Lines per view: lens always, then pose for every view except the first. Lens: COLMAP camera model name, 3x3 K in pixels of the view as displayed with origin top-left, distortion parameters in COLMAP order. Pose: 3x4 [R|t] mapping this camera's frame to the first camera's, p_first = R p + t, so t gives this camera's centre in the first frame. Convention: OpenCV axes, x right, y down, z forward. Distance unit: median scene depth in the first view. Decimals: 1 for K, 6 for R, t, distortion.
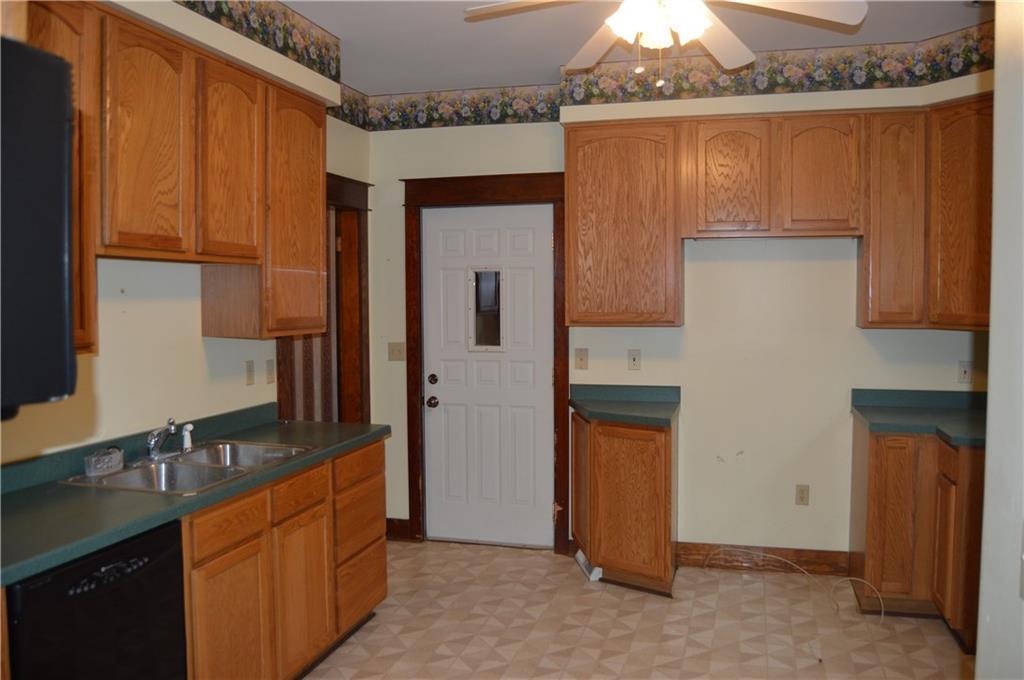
lens RADIAL K [[811.0, 0, 513.4], [0, 811.0, 326.8], [0, 0, 1]] dist [-0.105868, 0.047045]
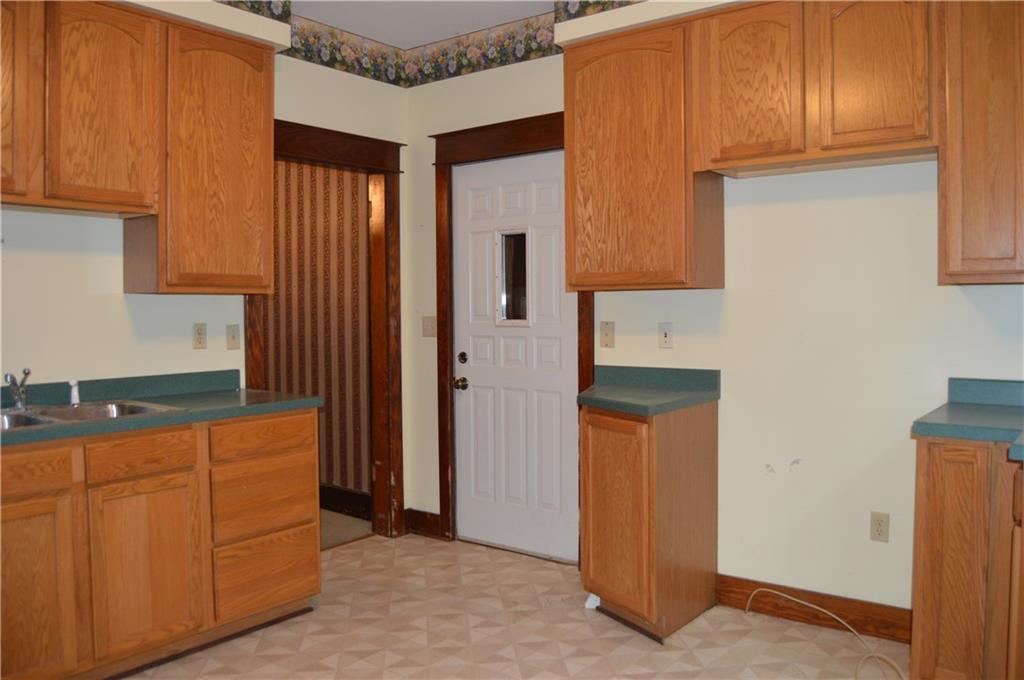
lens RADIAL K [[811.0, 0, 513.4], [0, 811.0, 326.8], [0, 0, 1]] dist [-0.105868, 0.047045]
pose [[0.927068, 0.007759, -0.374813, 0.331720], [-0.012739, 0.999860, -0.010812, 0.046262], [0.374676, 0.014798, 0.927038, 0.231358]]
